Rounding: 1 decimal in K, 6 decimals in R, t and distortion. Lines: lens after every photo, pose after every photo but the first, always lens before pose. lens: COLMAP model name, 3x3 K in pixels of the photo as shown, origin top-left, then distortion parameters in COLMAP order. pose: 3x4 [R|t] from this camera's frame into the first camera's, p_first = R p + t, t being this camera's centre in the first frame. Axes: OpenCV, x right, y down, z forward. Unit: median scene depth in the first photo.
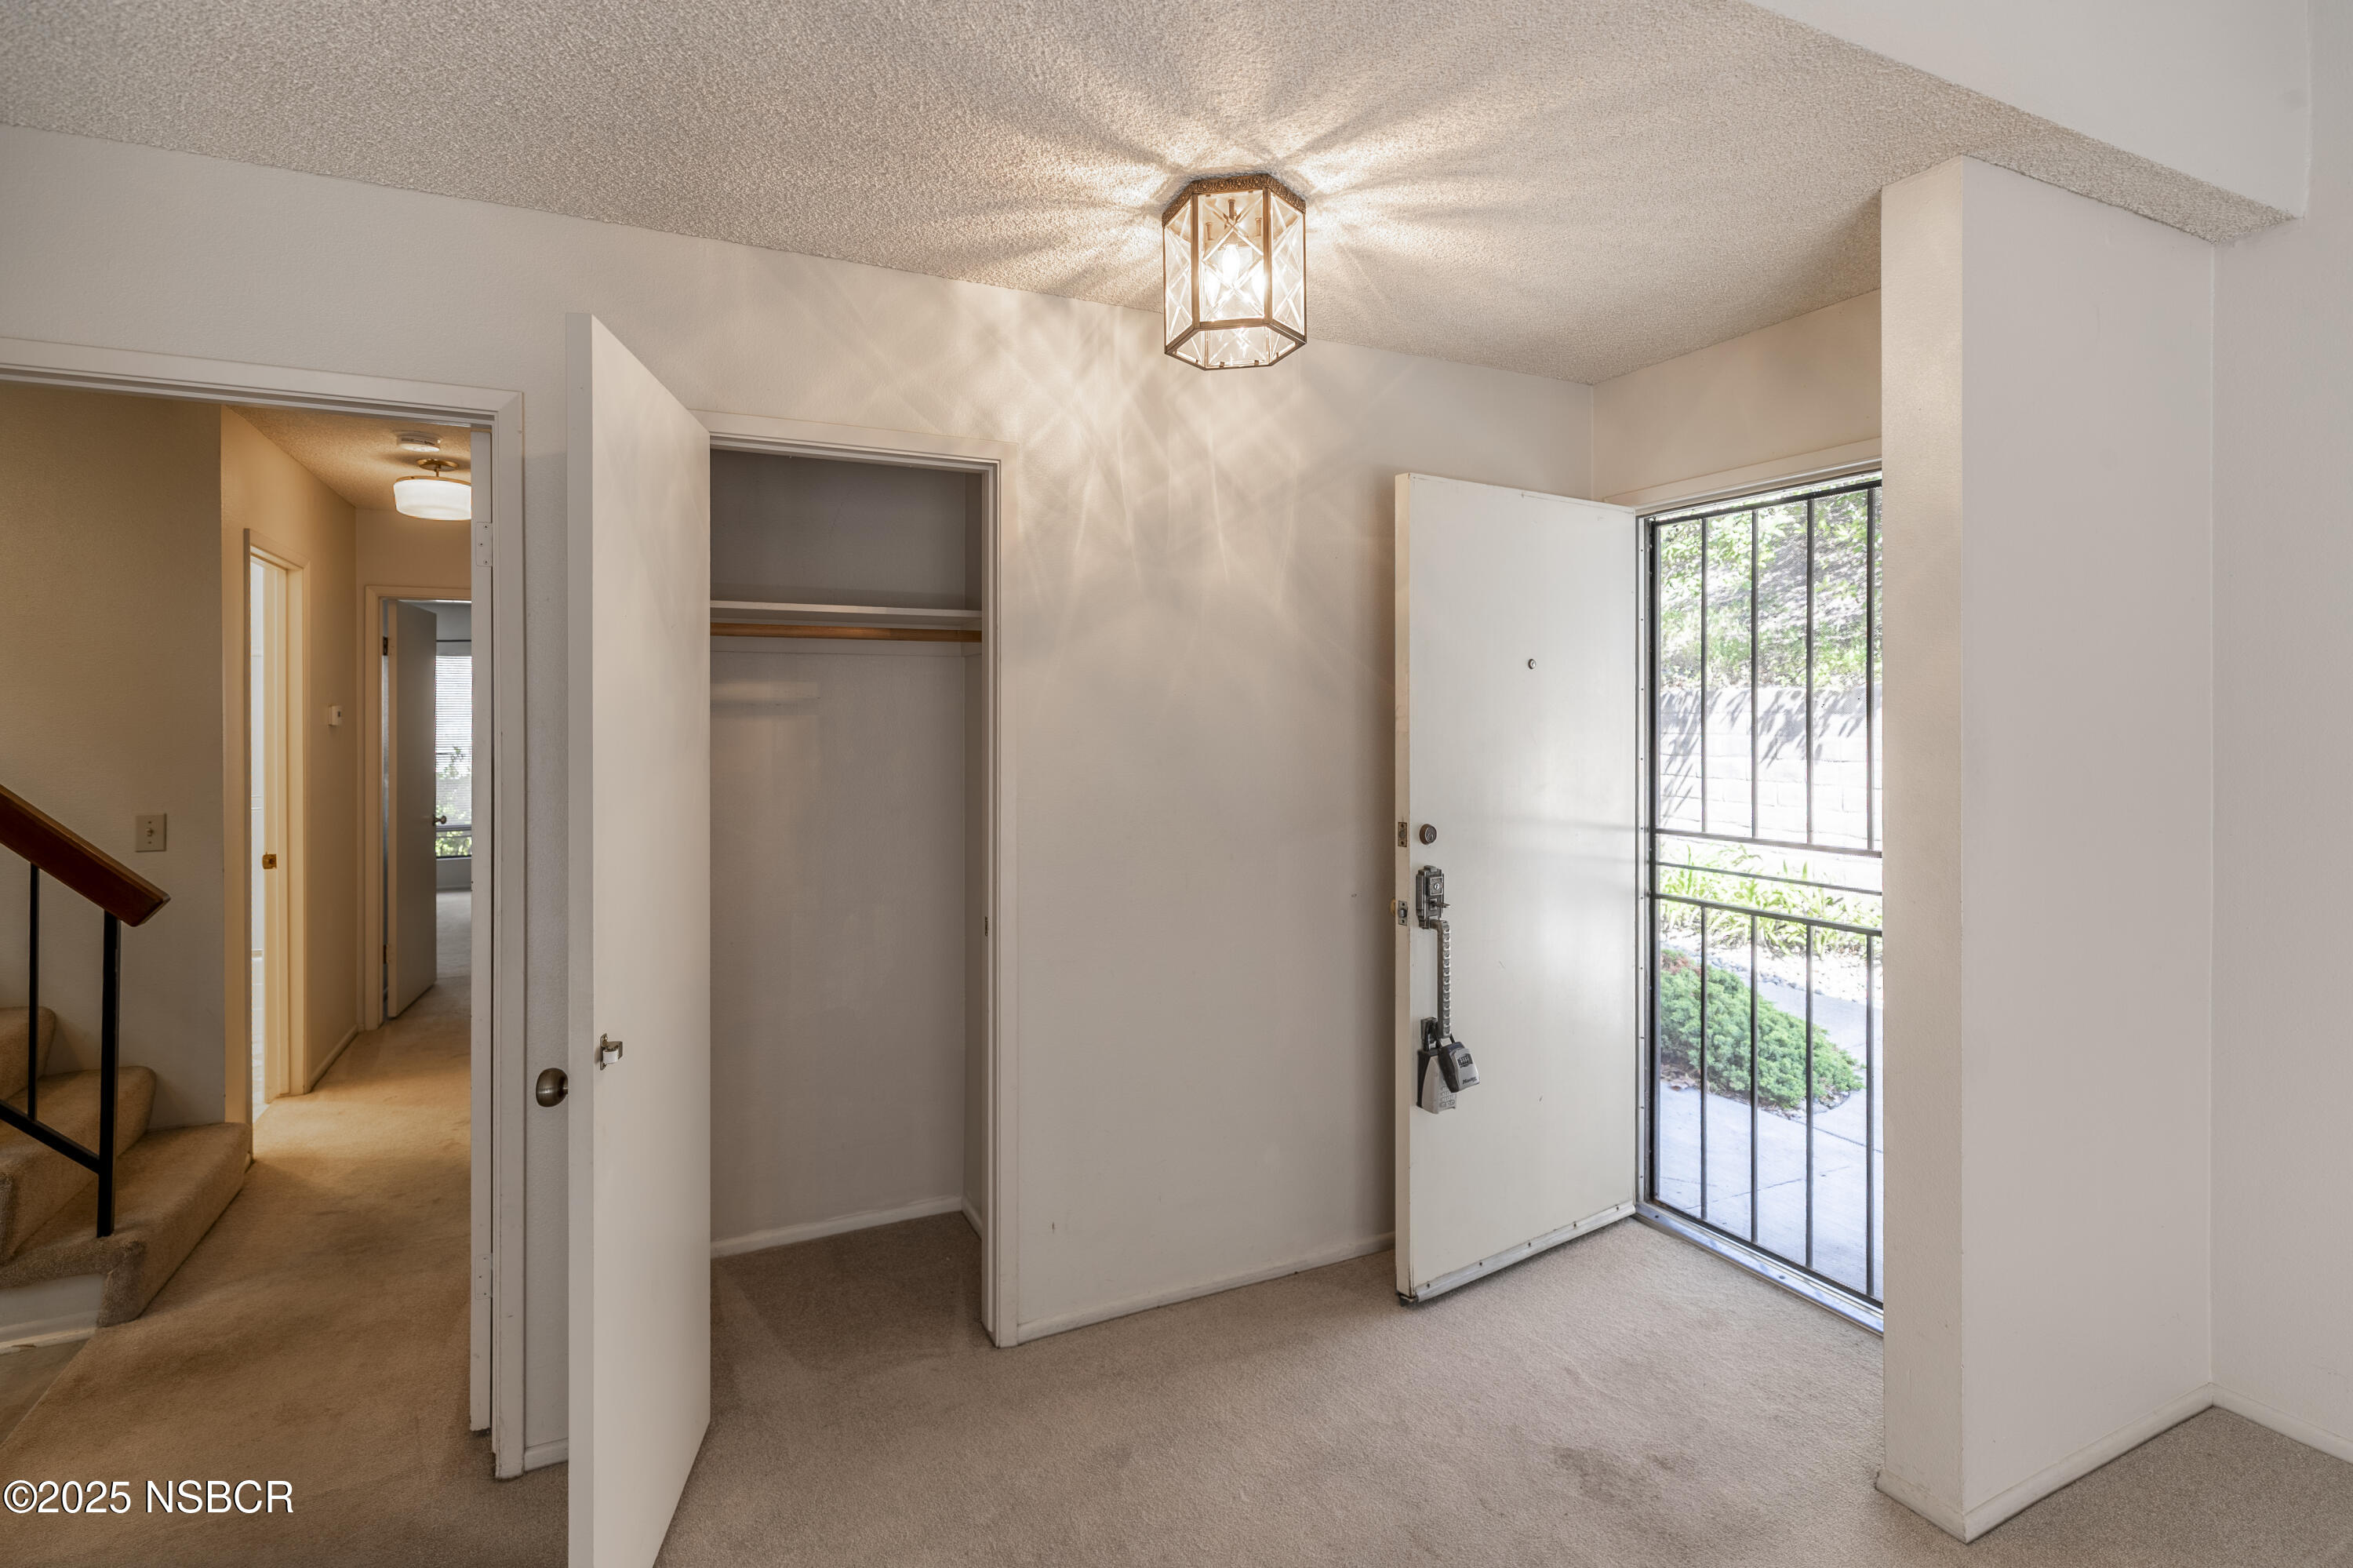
lens RADIAL K [[1097.3, 0, 1056.6], [0, 1097.3, 725.7], [0, 0, 1]] dist [0.001149, -0.000115]
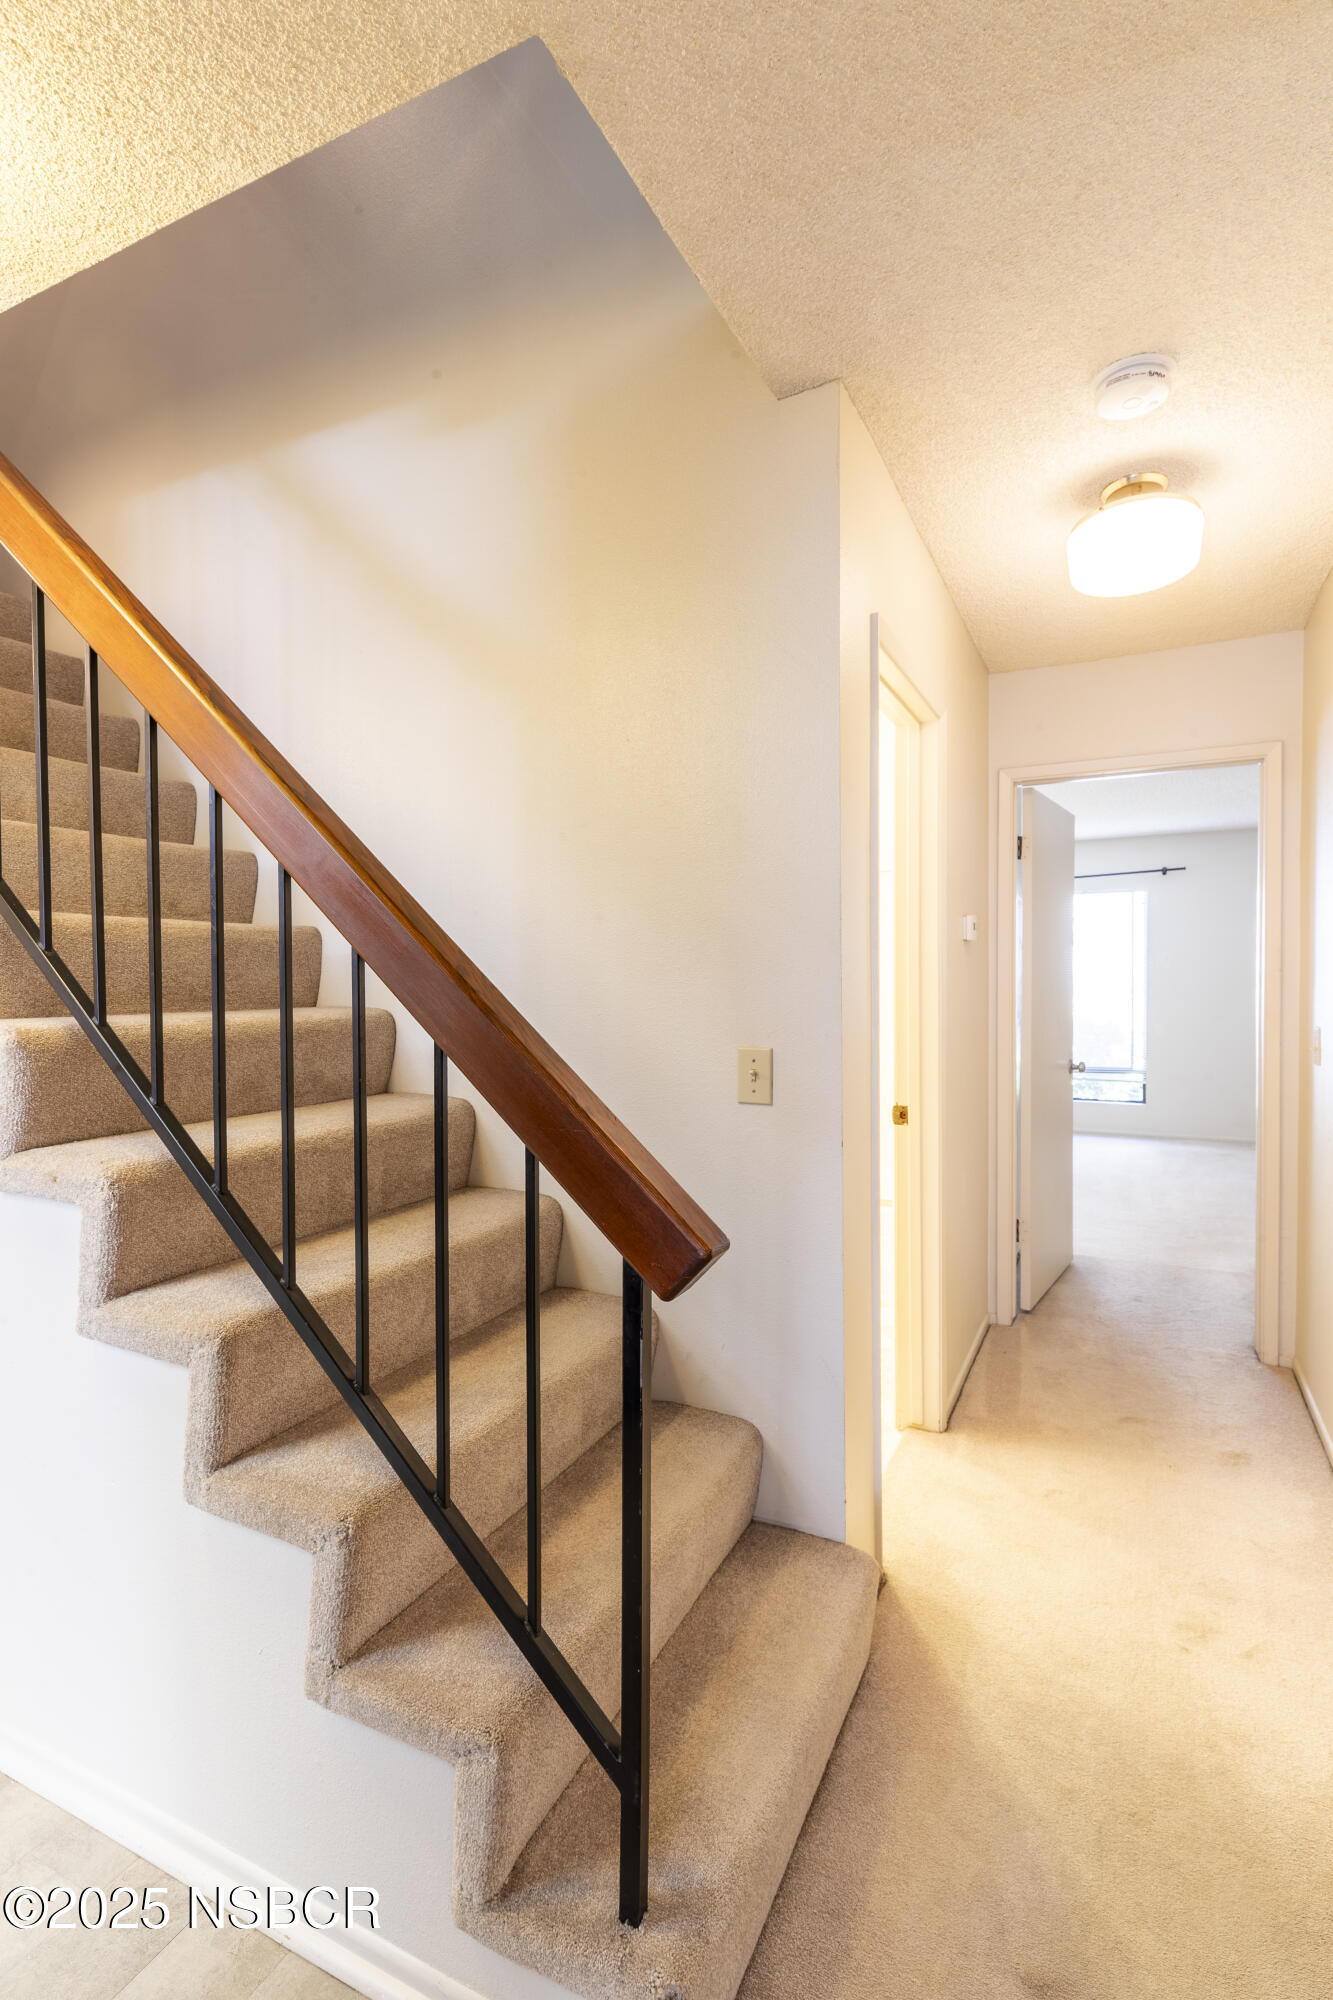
lens RADIAL K [[932.6, 0, 666.5], [0, 932.6, 1000.0], [0, 0, 1]] dist [0.001149, -0.000115]
pose [[0.652591, 0.013200, -0.757596, -1.834353], [0.004327, 0.999767, 0.021148, 0.164832], [0.757698, -0.017079, 0.652382, 2.509877]]
